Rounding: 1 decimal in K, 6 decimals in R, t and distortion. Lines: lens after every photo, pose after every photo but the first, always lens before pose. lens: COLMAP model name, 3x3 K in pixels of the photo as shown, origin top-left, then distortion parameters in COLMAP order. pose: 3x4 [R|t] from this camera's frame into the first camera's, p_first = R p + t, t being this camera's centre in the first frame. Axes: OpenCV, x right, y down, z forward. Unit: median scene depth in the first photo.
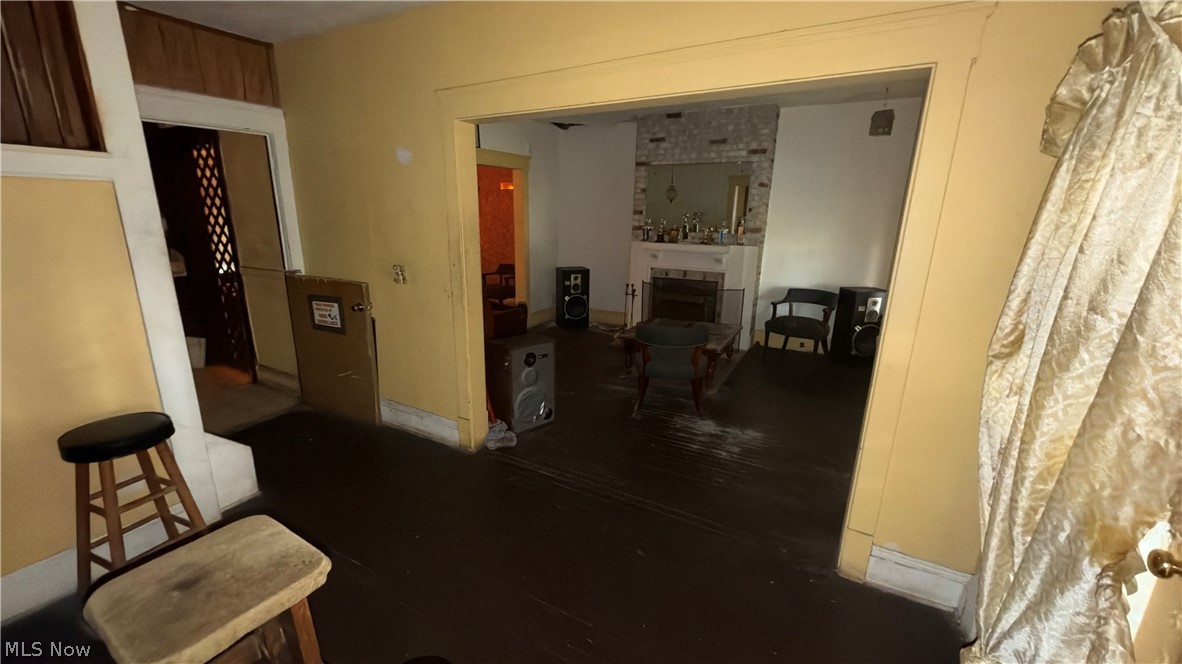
lens RADIAL K [[470.1, 0, 585.8], [0, 470.1, 335.9], [0, 0, 1]] dist [-0.001598, 0.001376]
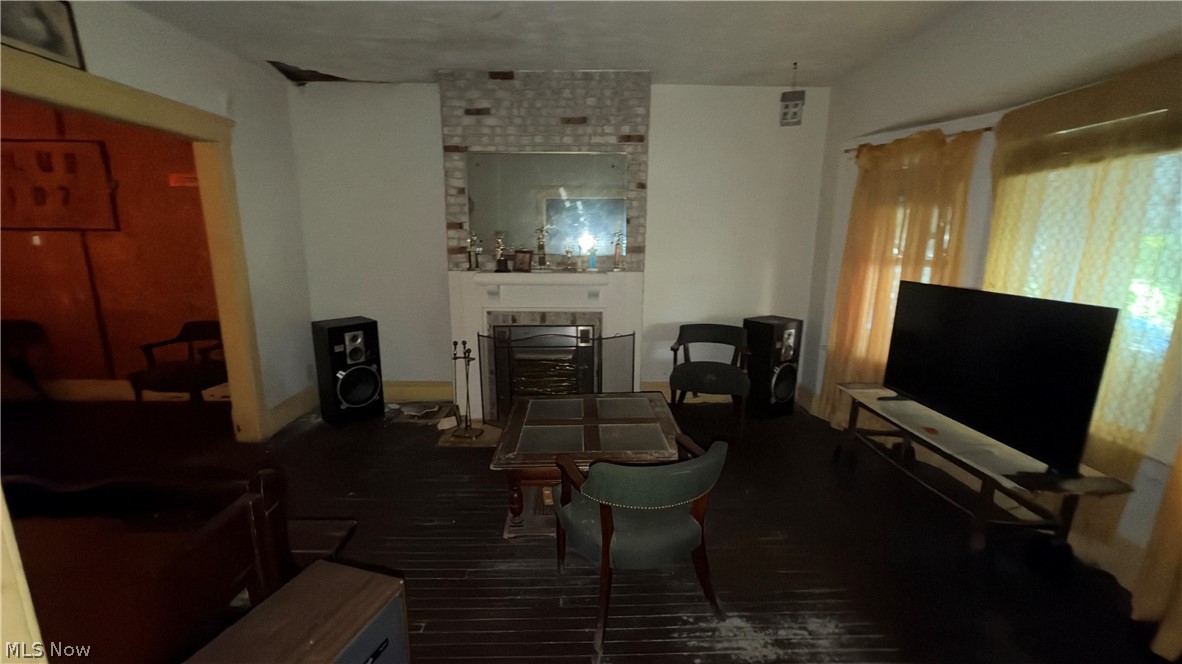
lens RADIAL K [[470.1, 0, 587.1], [0, 470.1, 335.7], [0, 0, 1]] dist [-0.001598, 0.001376]
pose [[0.867066, -0.110513, 0.485781, -0.061627], [0.133230, 0.991008, -0.012352, -0.093247], [-0.480048, 0.075431, 0.873993, 0.409630]]
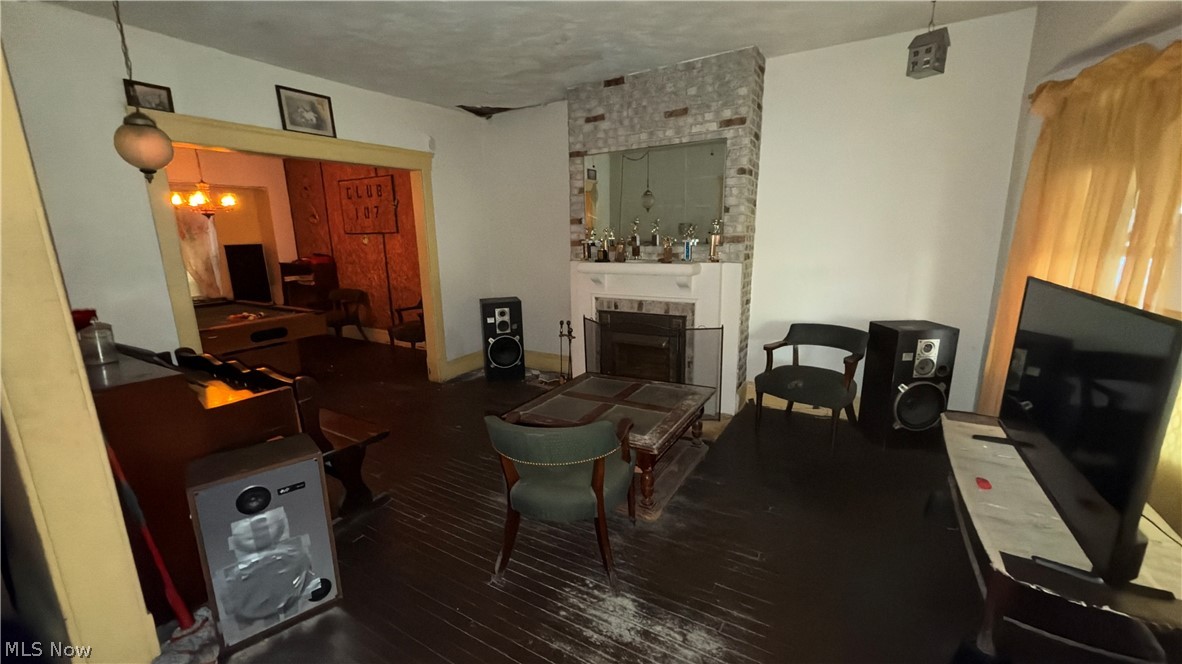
lens RADIAL K [[470.1, 0, 586.0], [0, 470.1, 335.8], [0, 0, 1]] dist [-0.001598, 0.001376]
pose [[0.998510, -0.026214, -0.047871, 0.168376], [0.024144, 0.998770, -0.043314, -0.060545], [0.048947, 0.042094, 0.997914, 0.312443]]
